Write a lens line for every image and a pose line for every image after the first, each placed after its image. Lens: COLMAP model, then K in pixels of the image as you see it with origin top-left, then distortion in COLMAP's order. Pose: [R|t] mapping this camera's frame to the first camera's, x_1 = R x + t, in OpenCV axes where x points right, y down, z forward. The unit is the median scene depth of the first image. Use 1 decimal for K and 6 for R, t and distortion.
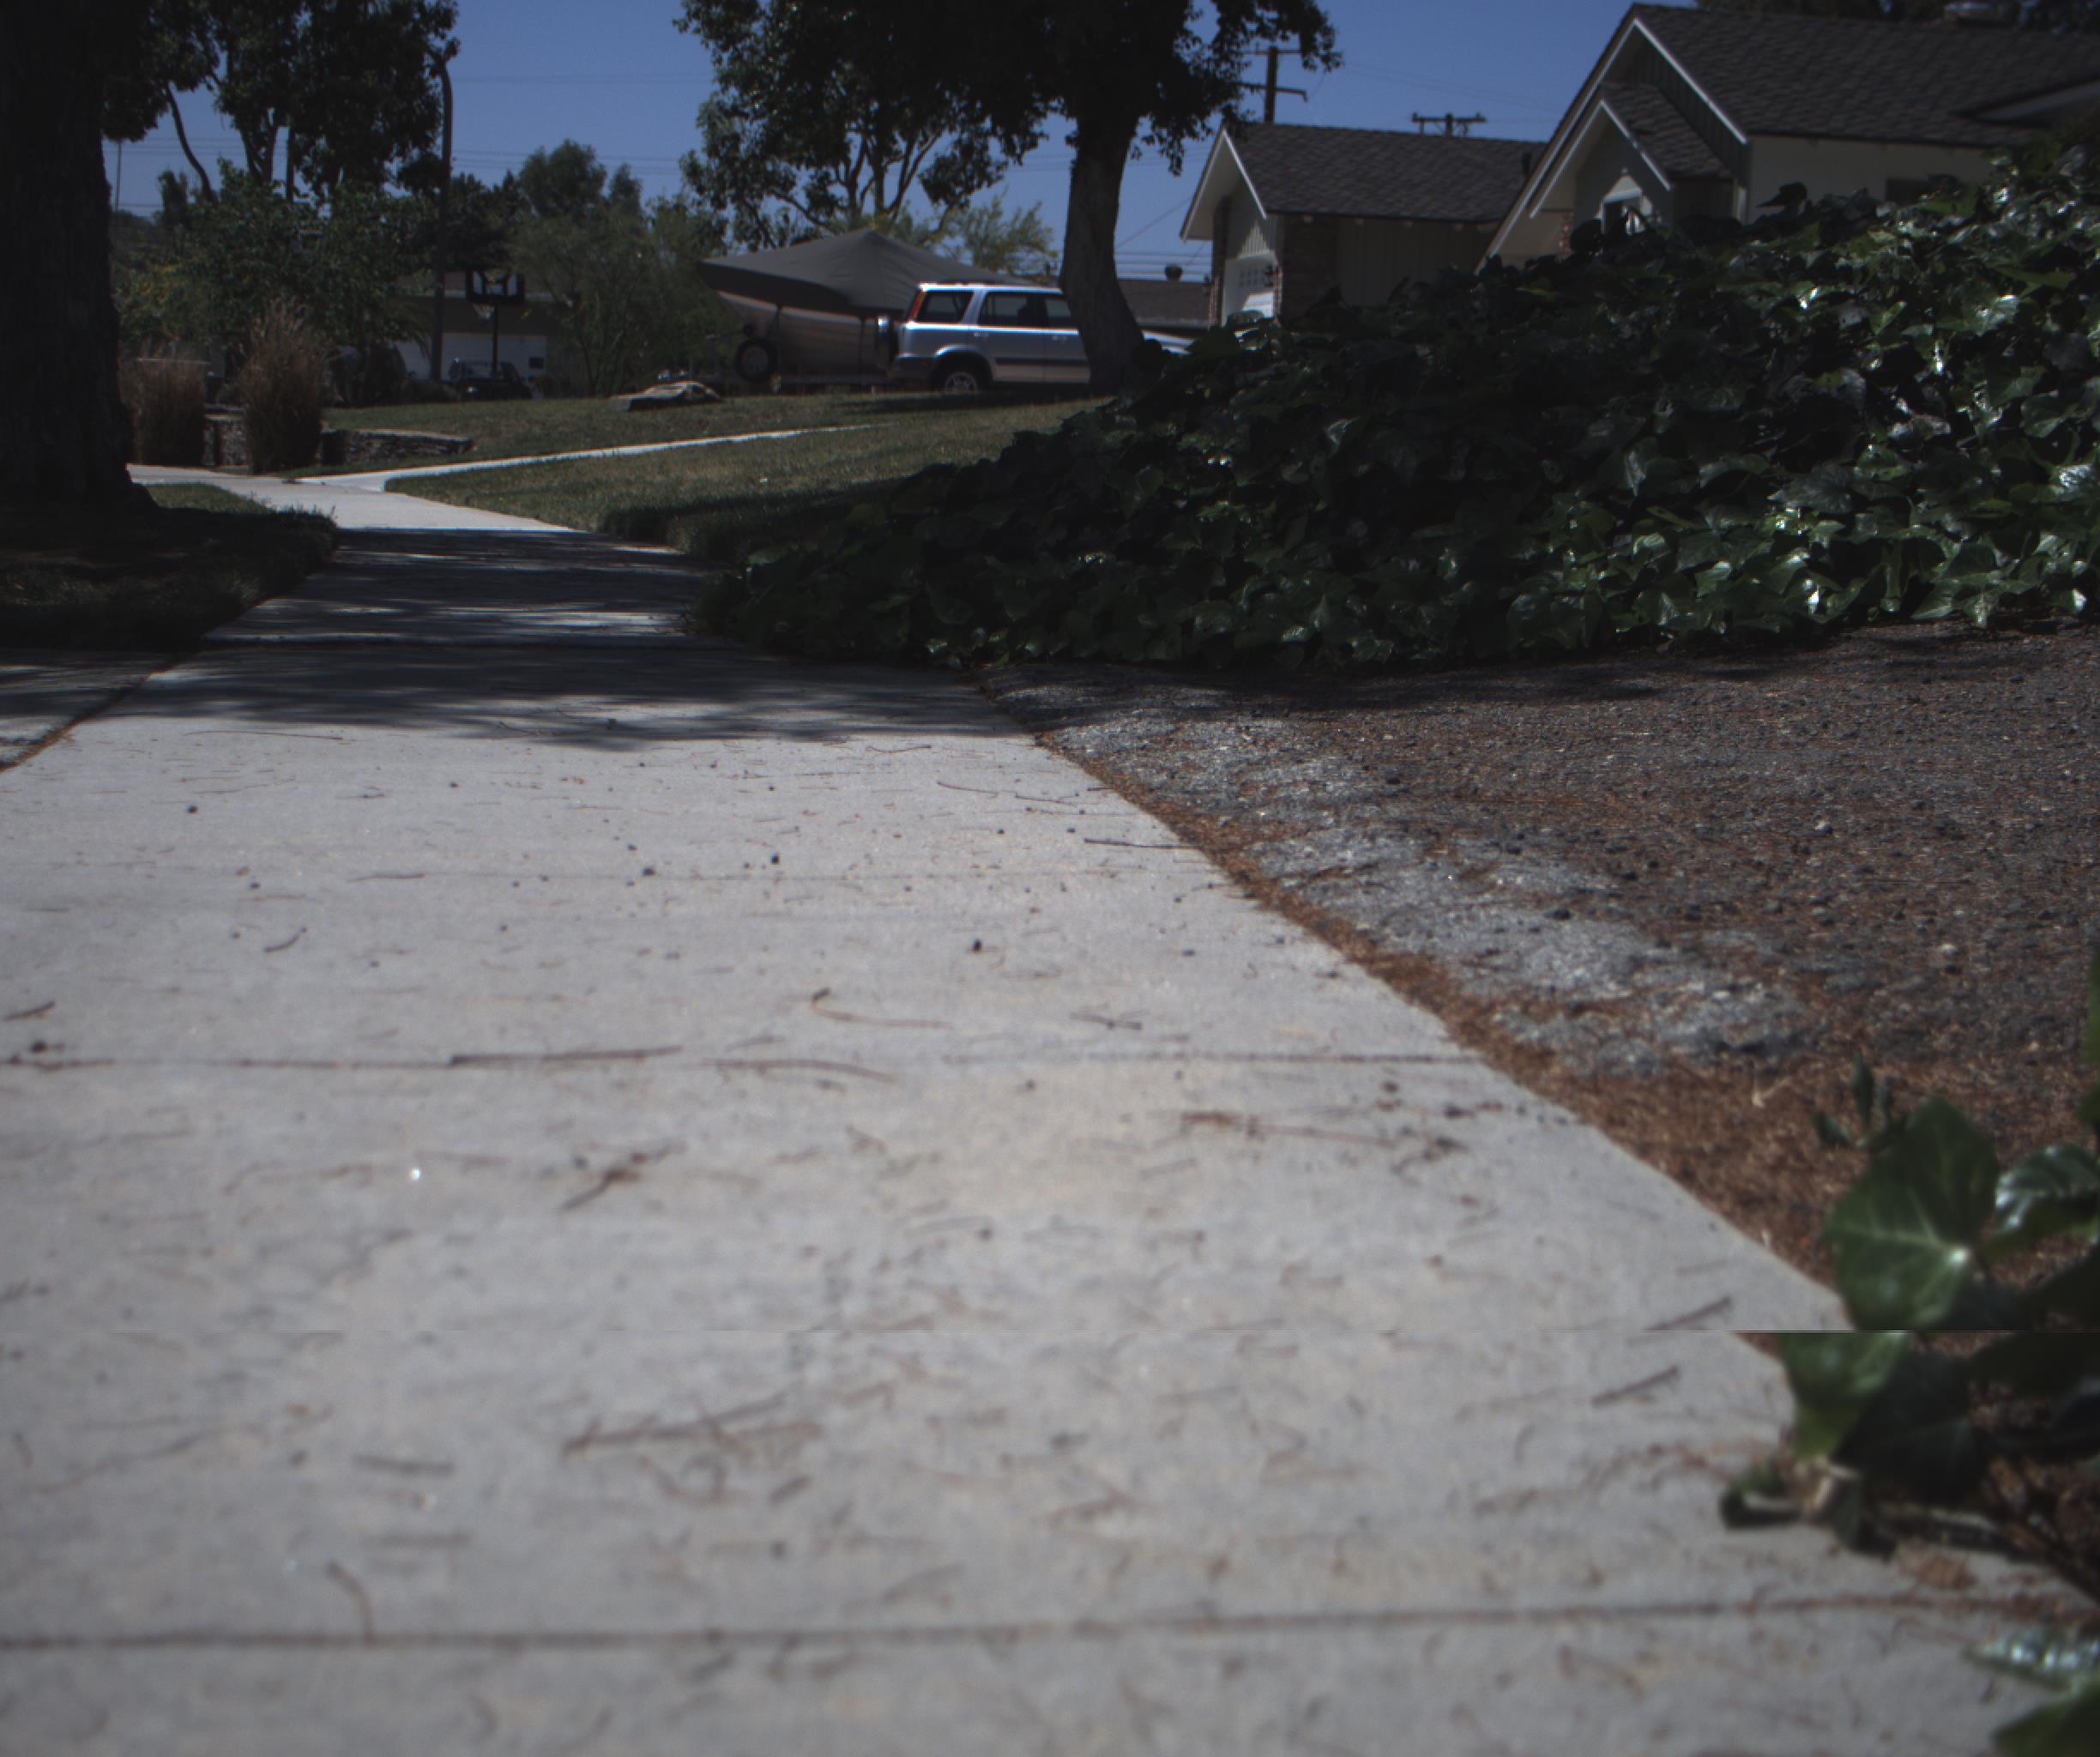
lens RADIAL K [[3961.6, 0, 1027.5], [0, 3961.6, 856.6], [0, 0, 1]] dist [-0.181680, 0.970744]
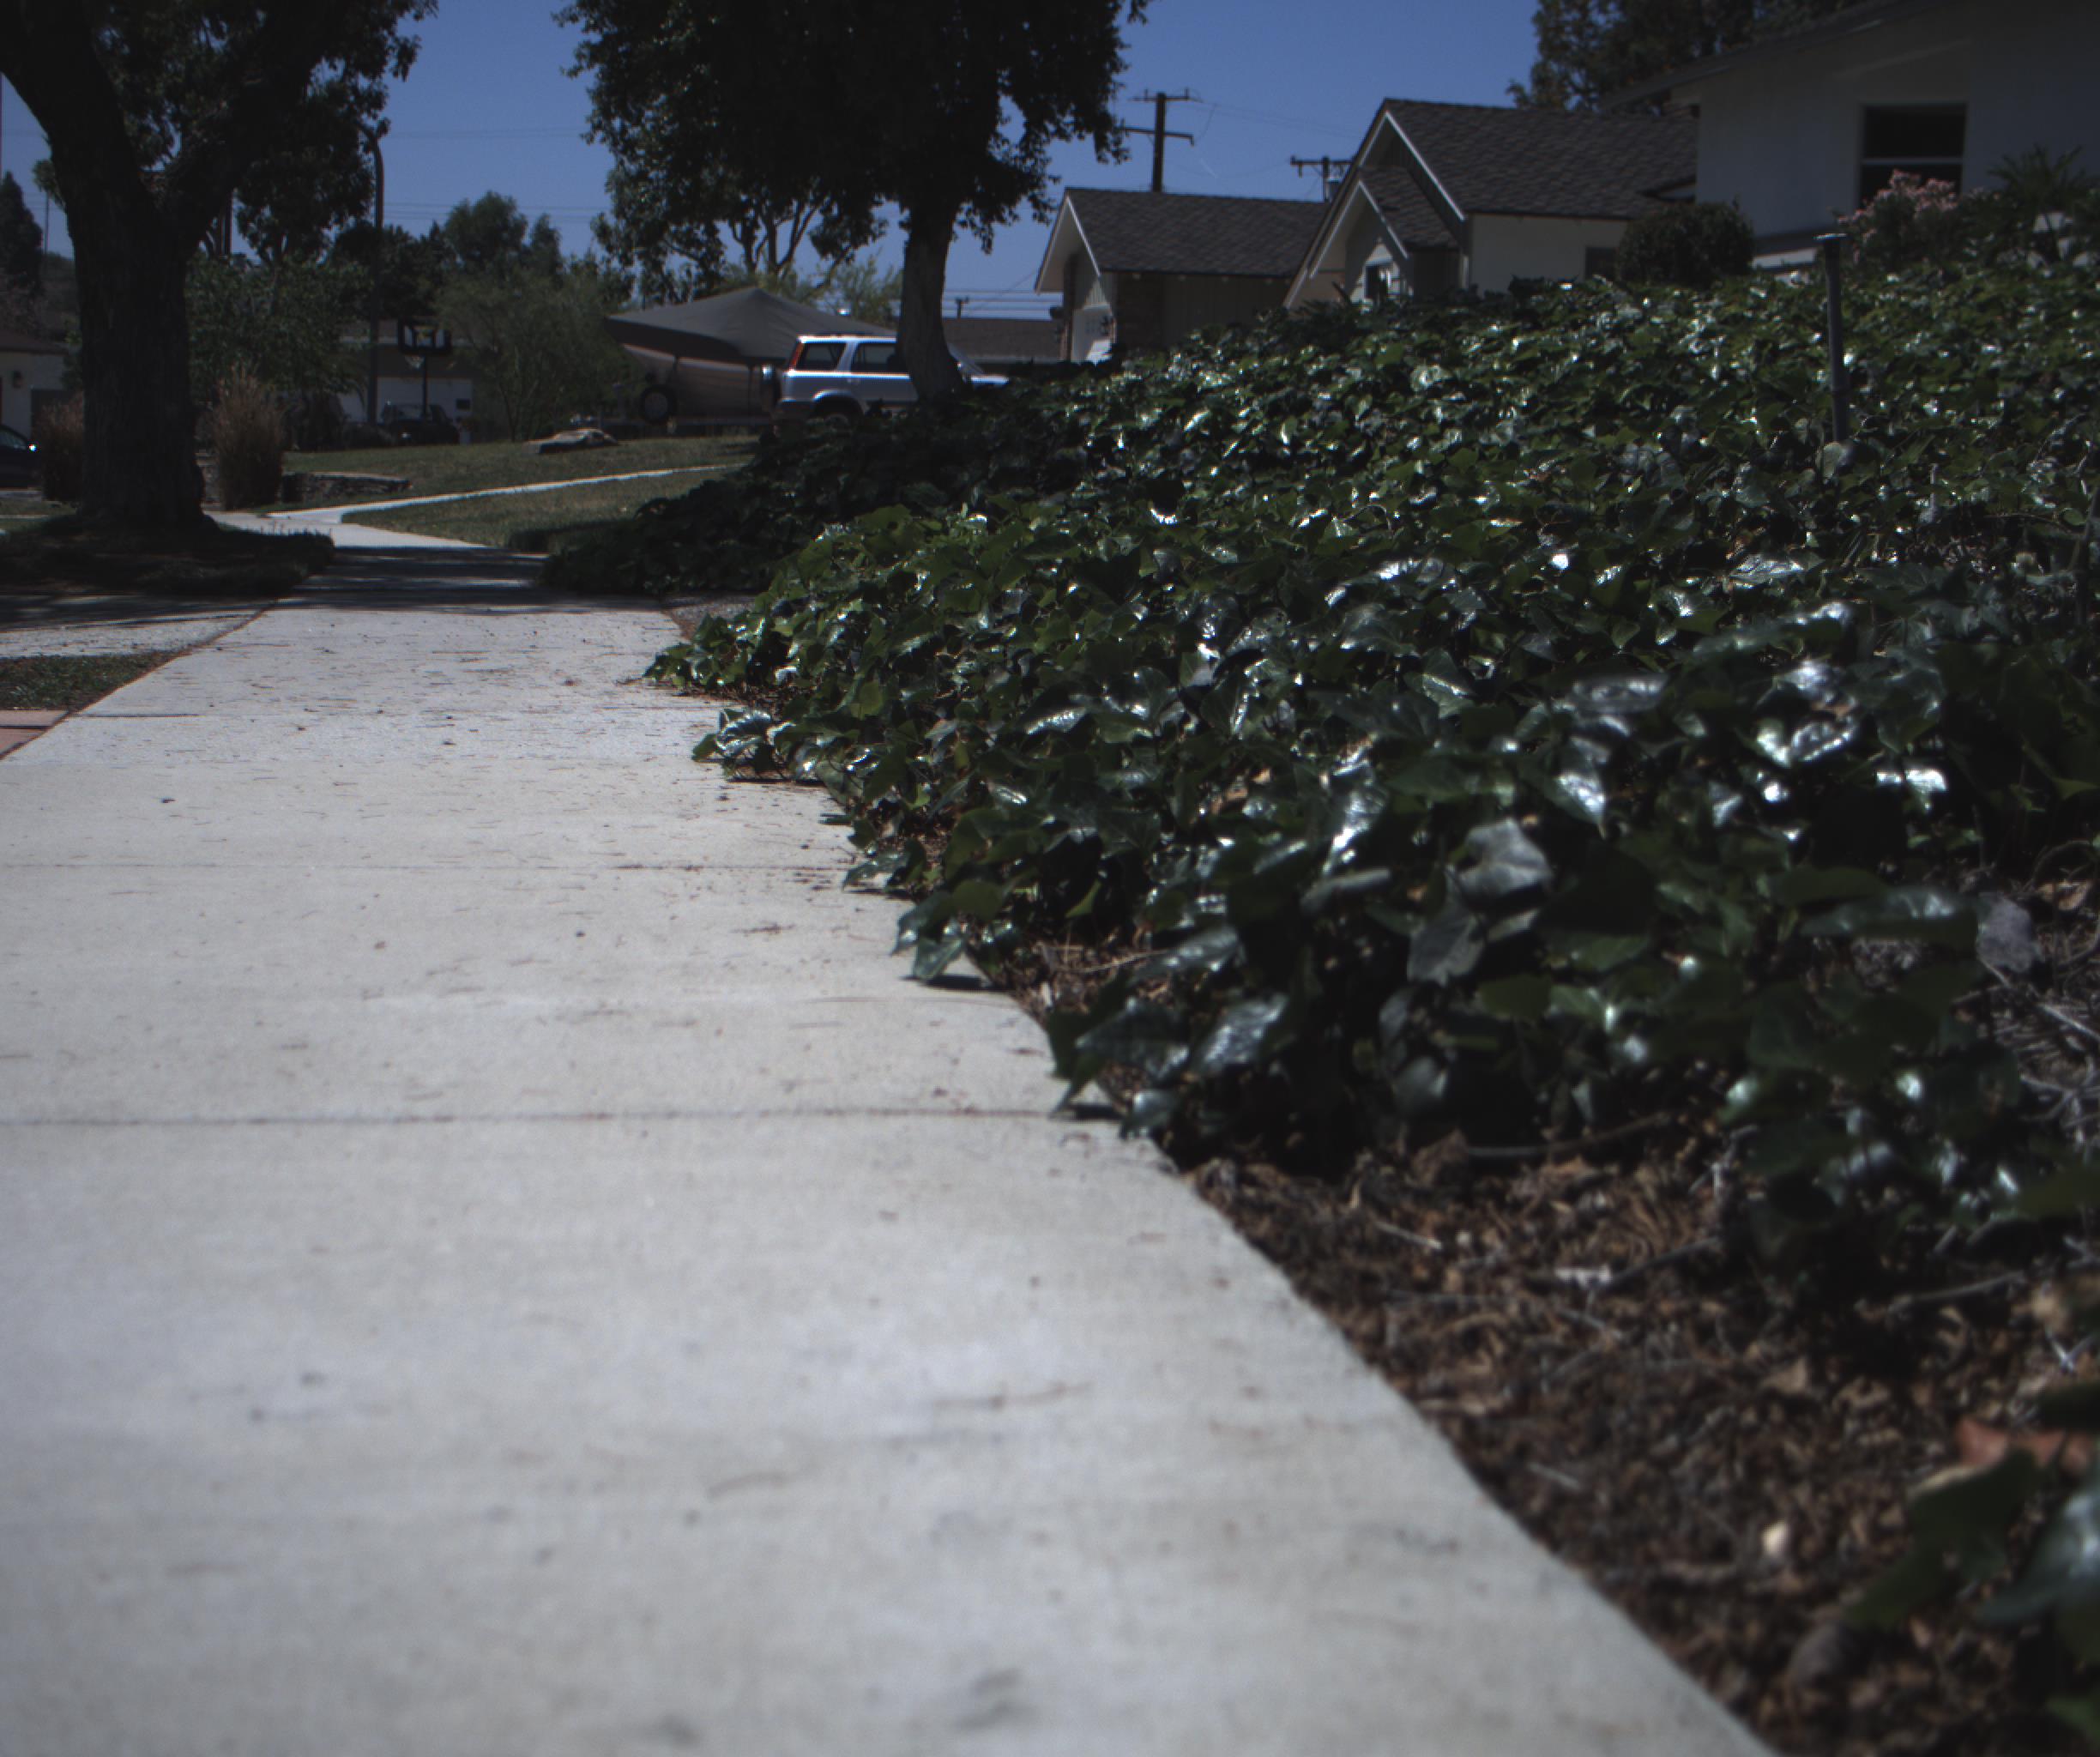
lens RADIAL K [[3961.6, 0, 1027.5], [0, 3961.6, 856.6], [0, 0, 1]] dist [-0.181680, 0.970744]
pose [[0.999767, -0.013891, 0.016504, 0.016672], [0.014008, 0.999878, -0.006965, 0.012731], [-0.016405, 0.007195, 0.999840, -0.128939]]
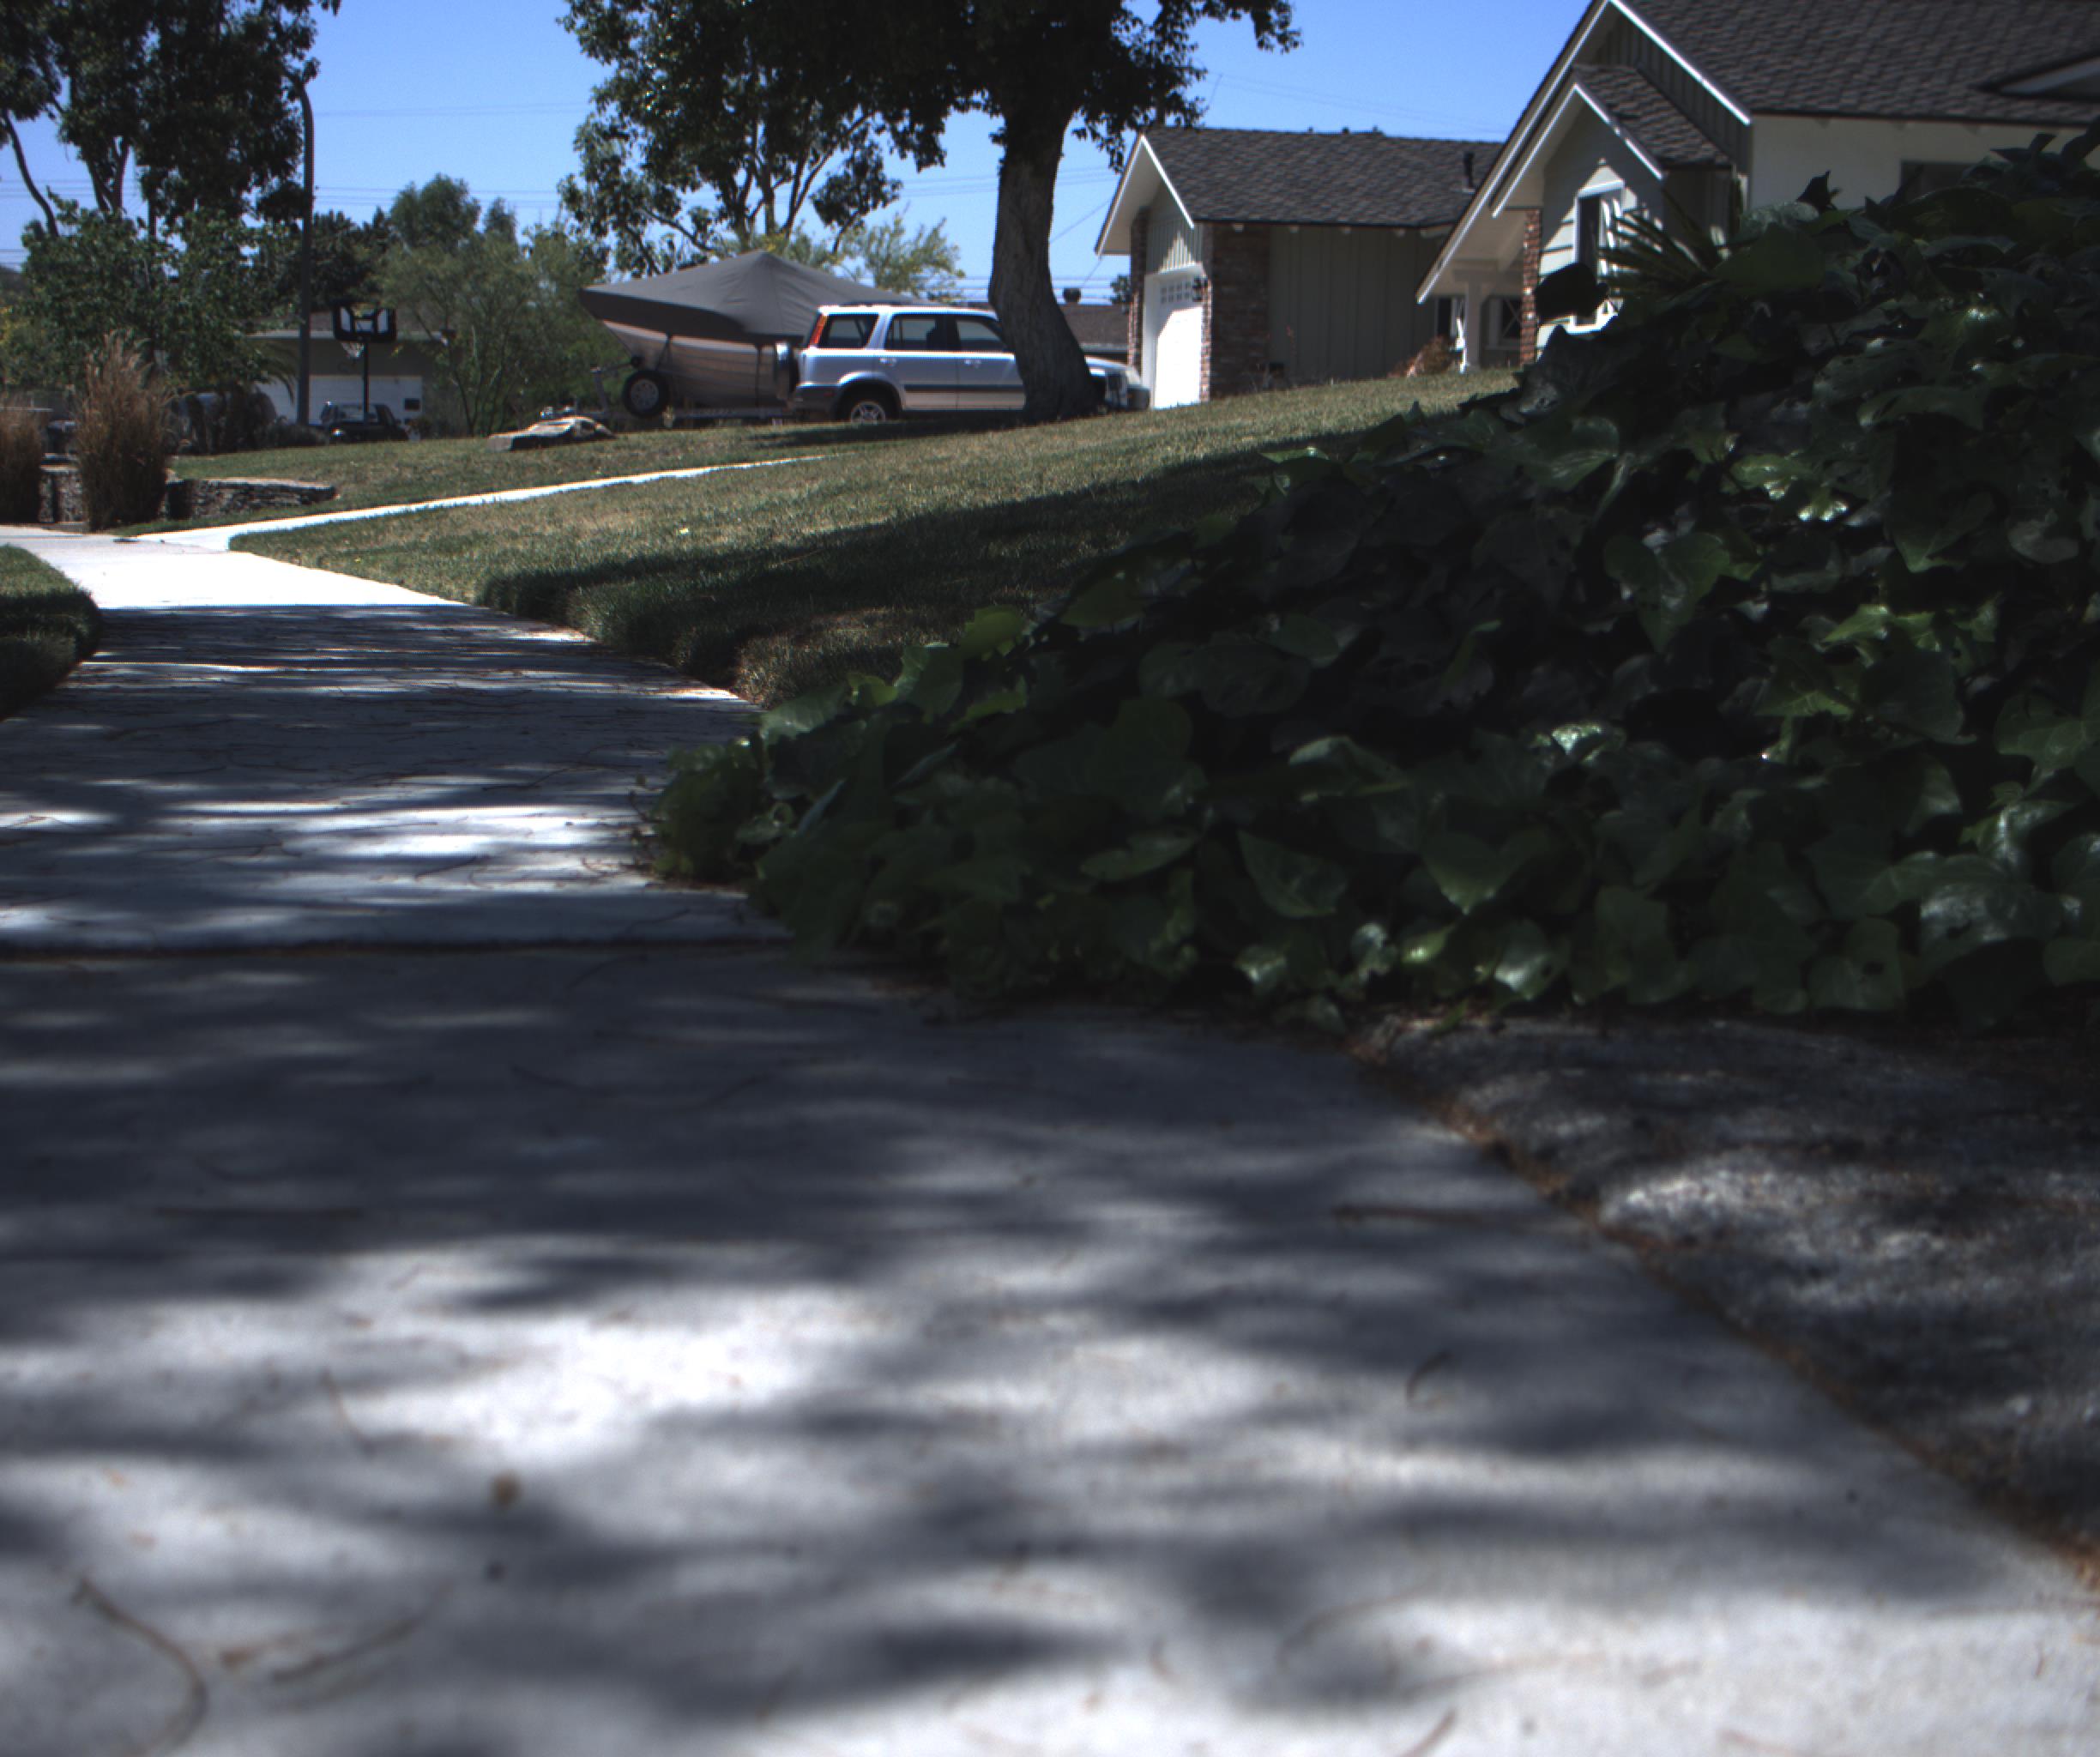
lens RADIAL K [[3961.6, 0, 1027.5], [0, 3961.6, 856.6], [0, 0, 1]] dist [-0.181680, 0.970744]
pose [[0.999286, -0.026001, 0.027411, -0.007069], [0.026213, 0.999629, -0.007406, -0.007374], [-0.027208, 0.008119, 0.999597, 0.067986]]
